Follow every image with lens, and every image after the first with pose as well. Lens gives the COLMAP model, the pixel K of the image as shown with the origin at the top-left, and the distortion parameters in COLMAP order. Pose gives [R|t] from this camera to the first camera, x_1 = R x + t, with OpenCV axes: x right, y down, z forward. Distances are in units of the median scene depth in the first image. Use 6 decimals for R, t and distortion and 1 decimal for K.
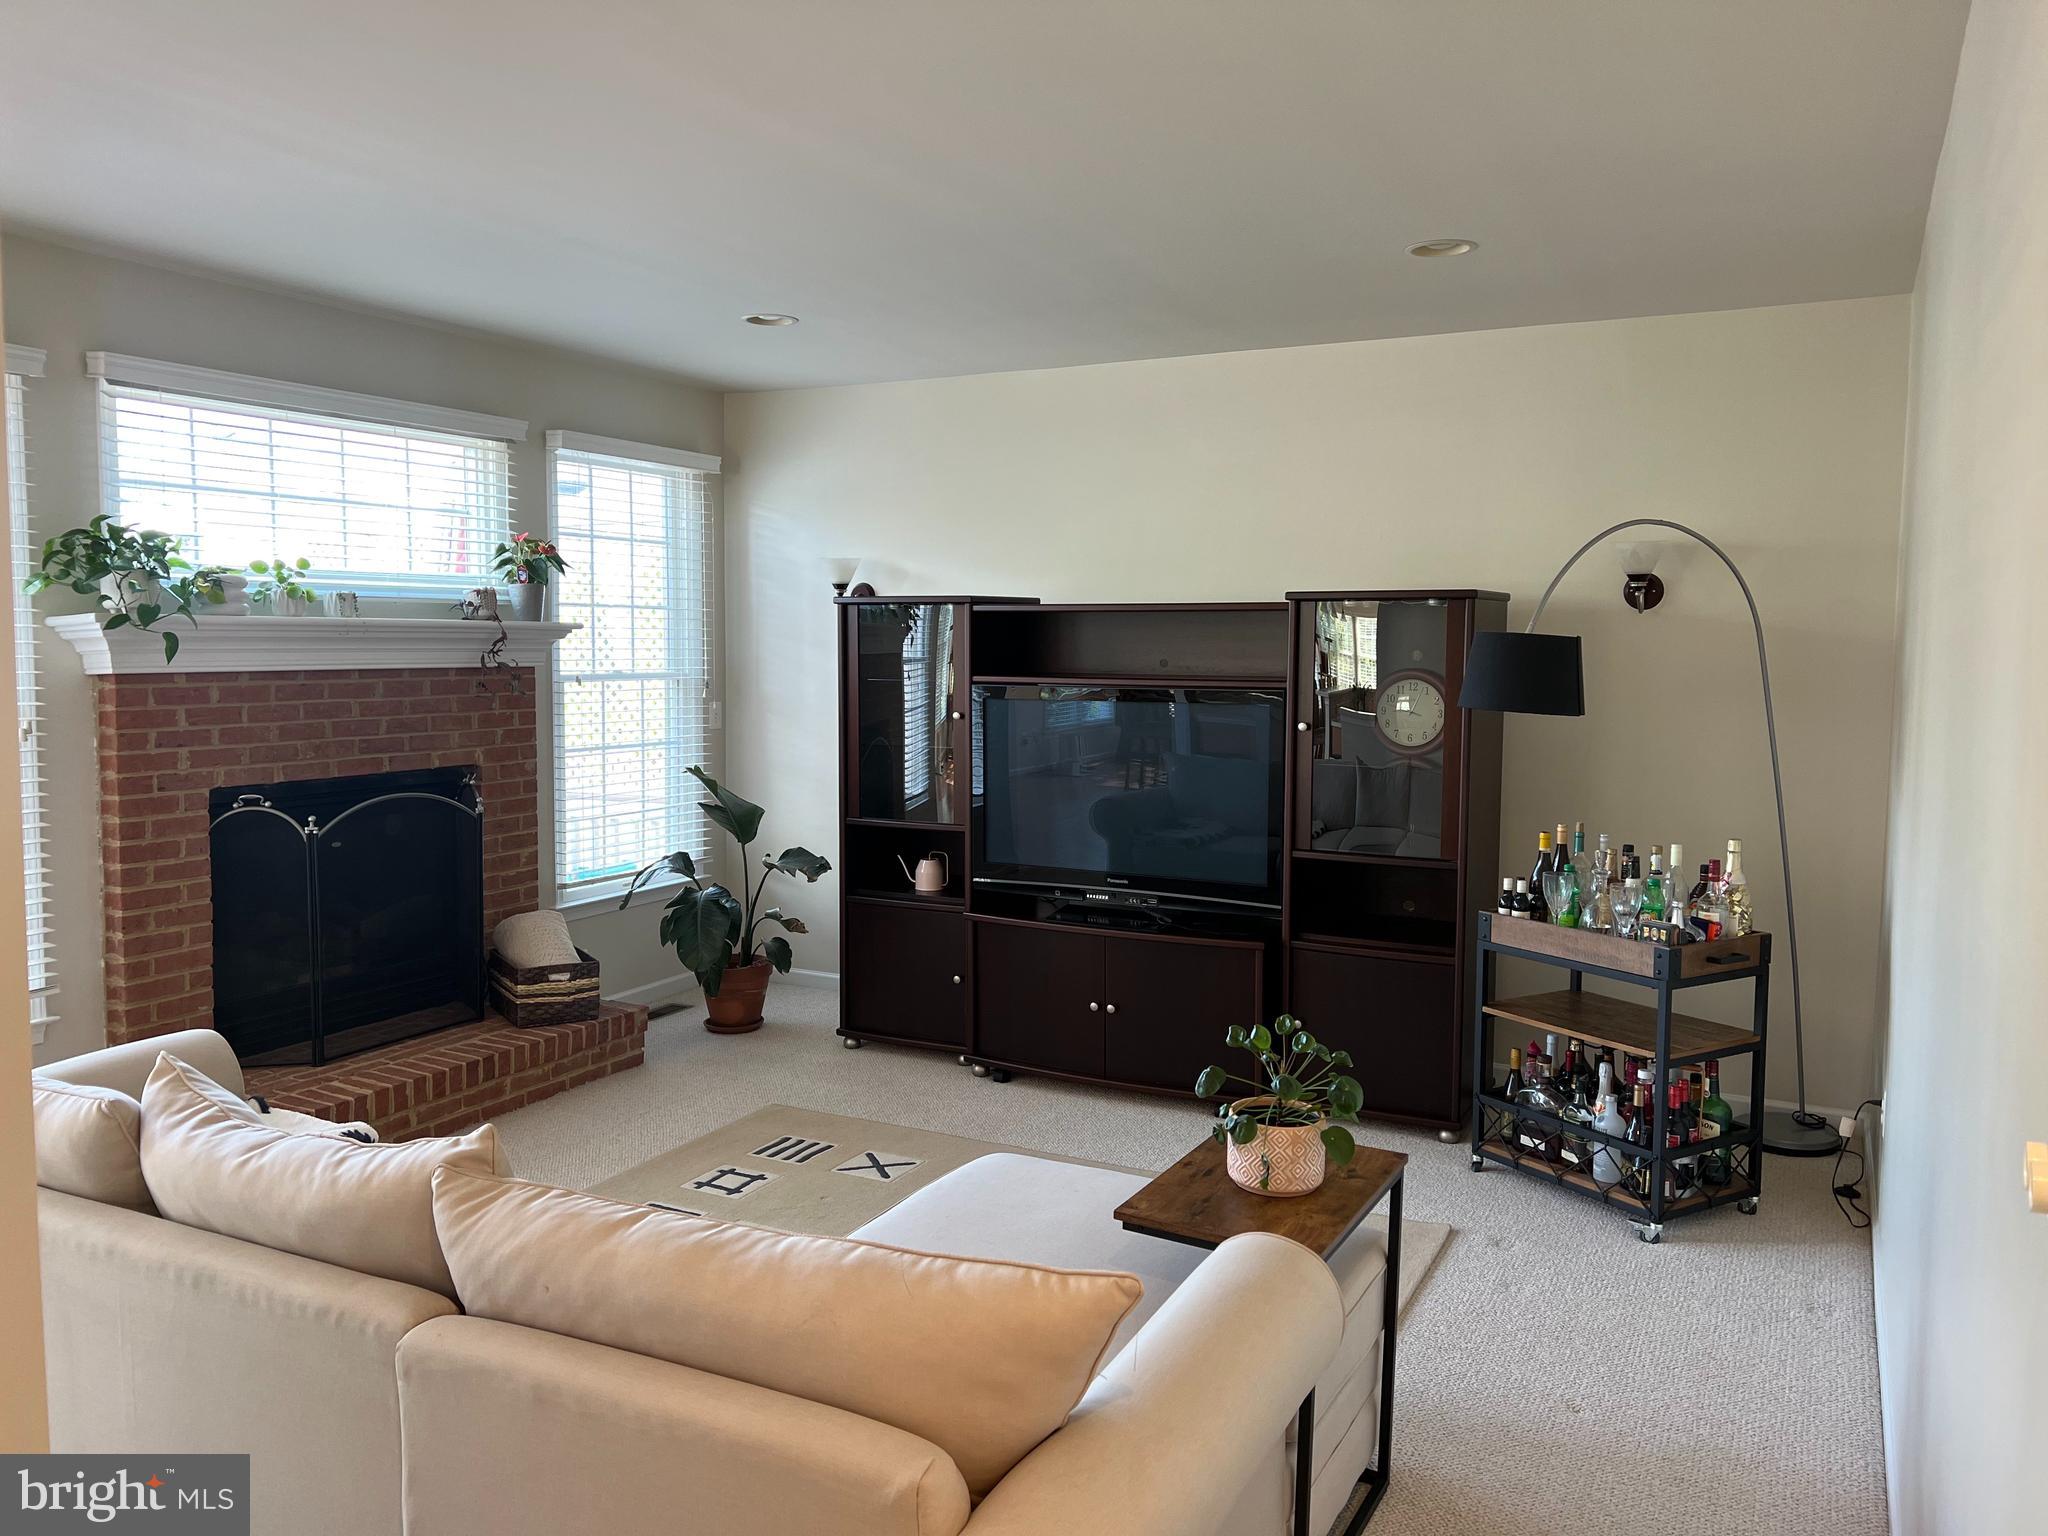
lens RADIAL K [[1550.3, 0, 1018.7], [0, 1550.3, 724.7], [0, 0, 1]] dist [0.049695, -0.053954]
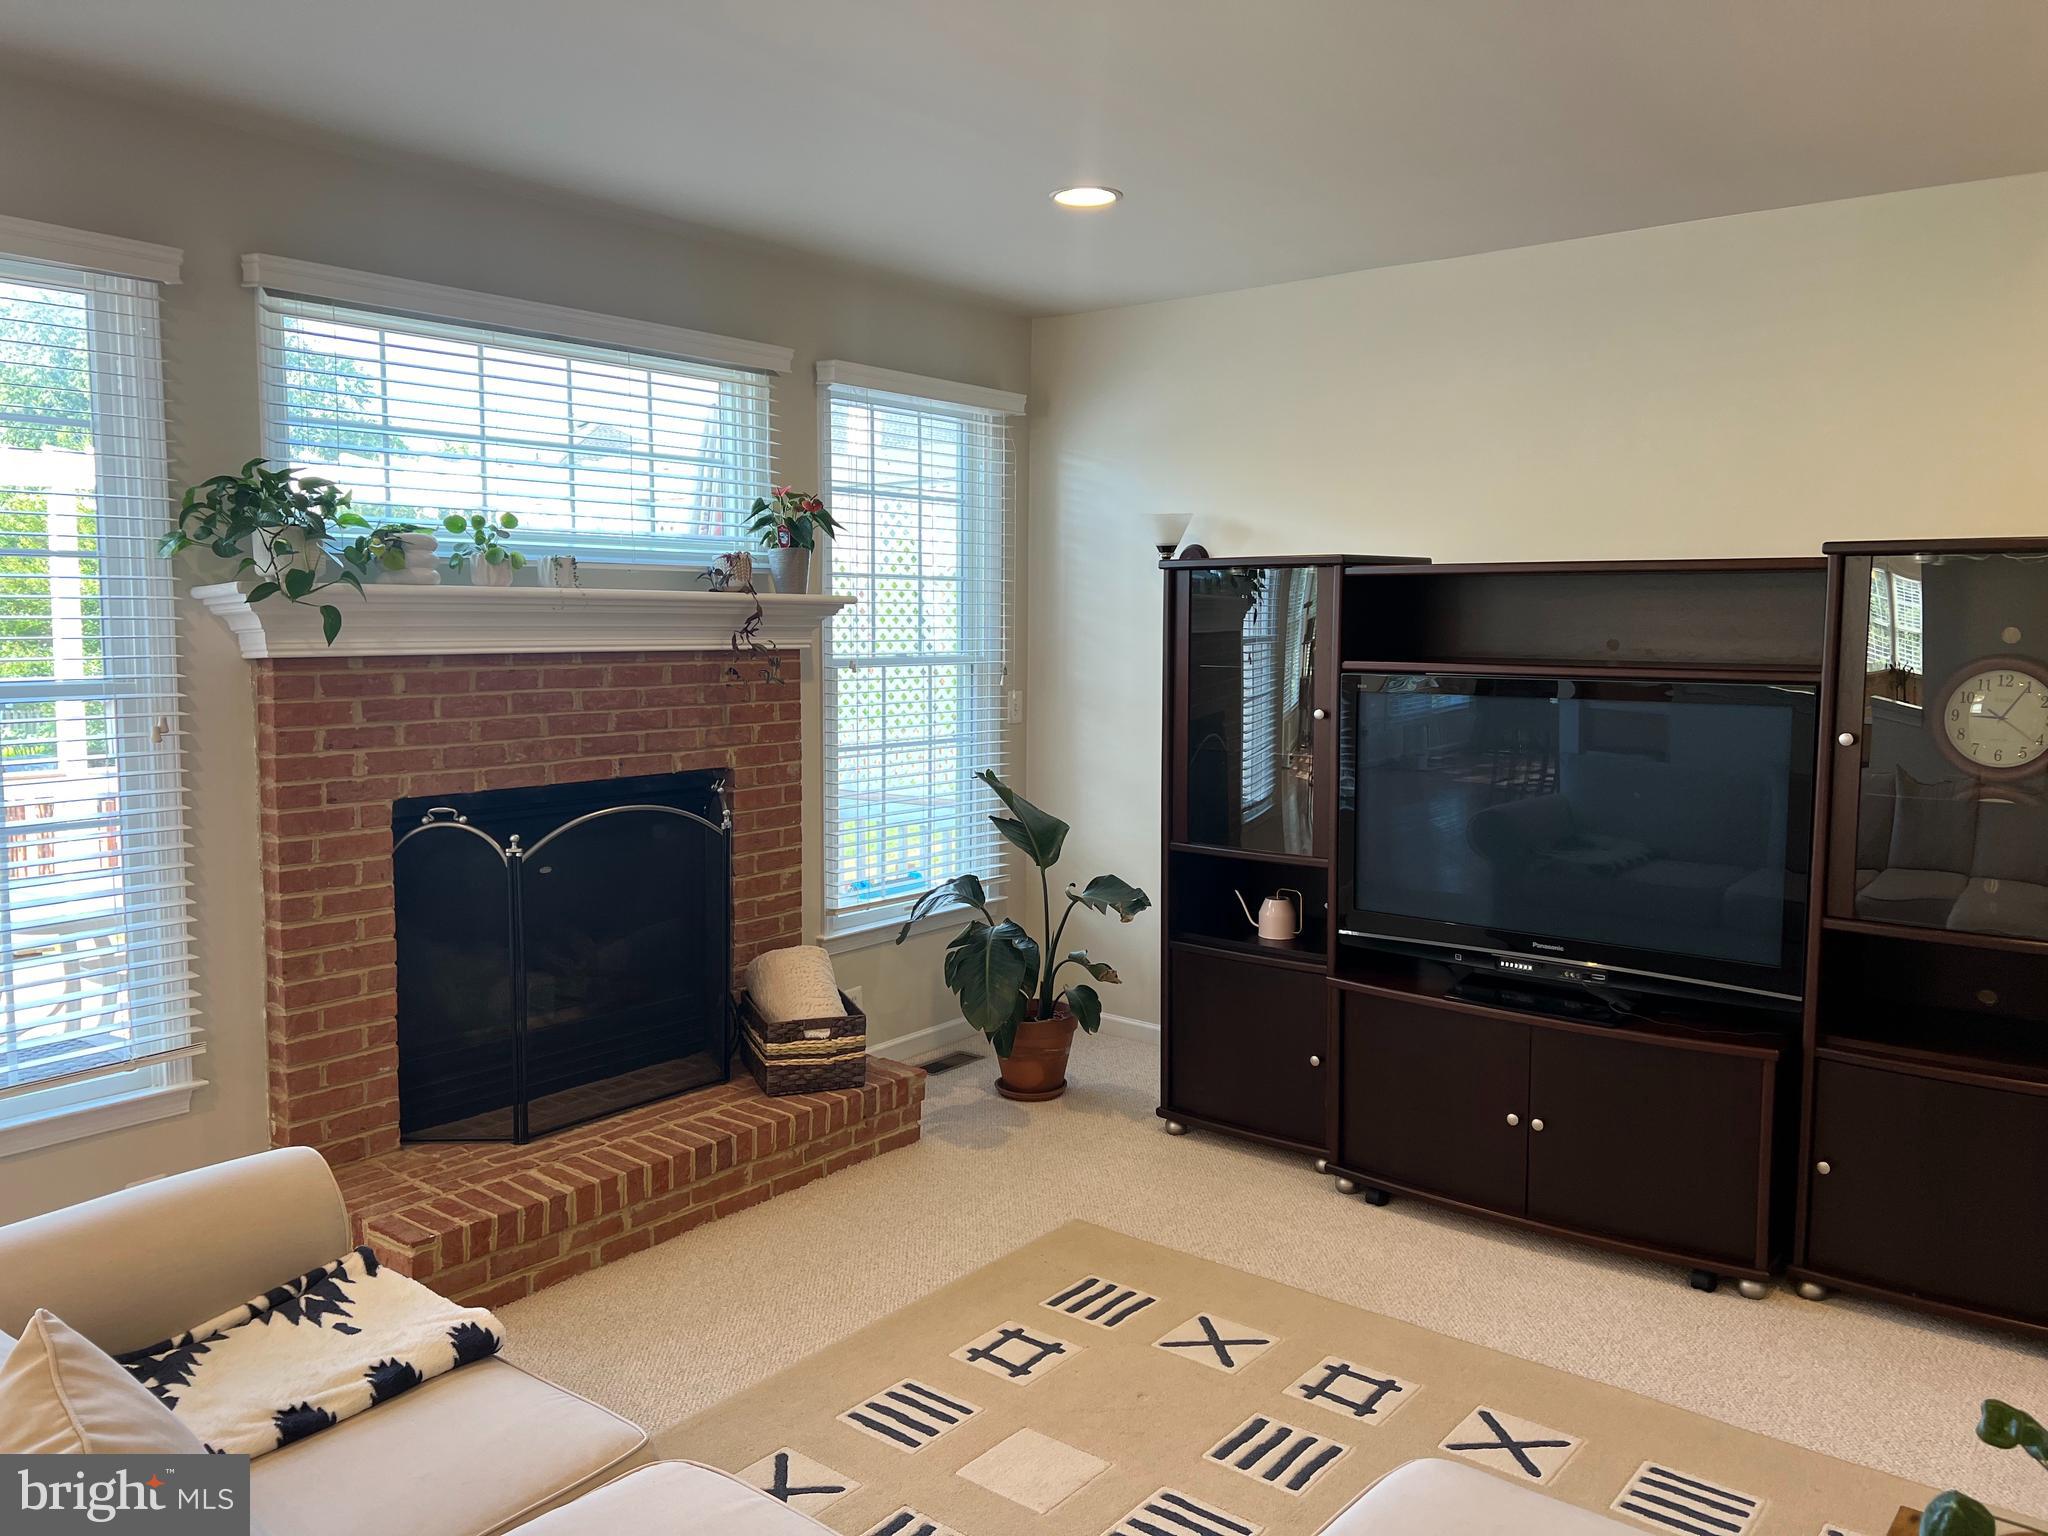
lens RADIAL K [[1550.3, 0, 1017.0], [0, 1550.3, 766.7], [0, 0, 1]] dist [0.049695, -0.053954]
pose [[0.979478, 0.017600, -0.200781, -0.033890], [-0.009375, 0.999080, 0.041843, -0.011331], [0.201332, -0.039102, 0.978742, 0.238841]]
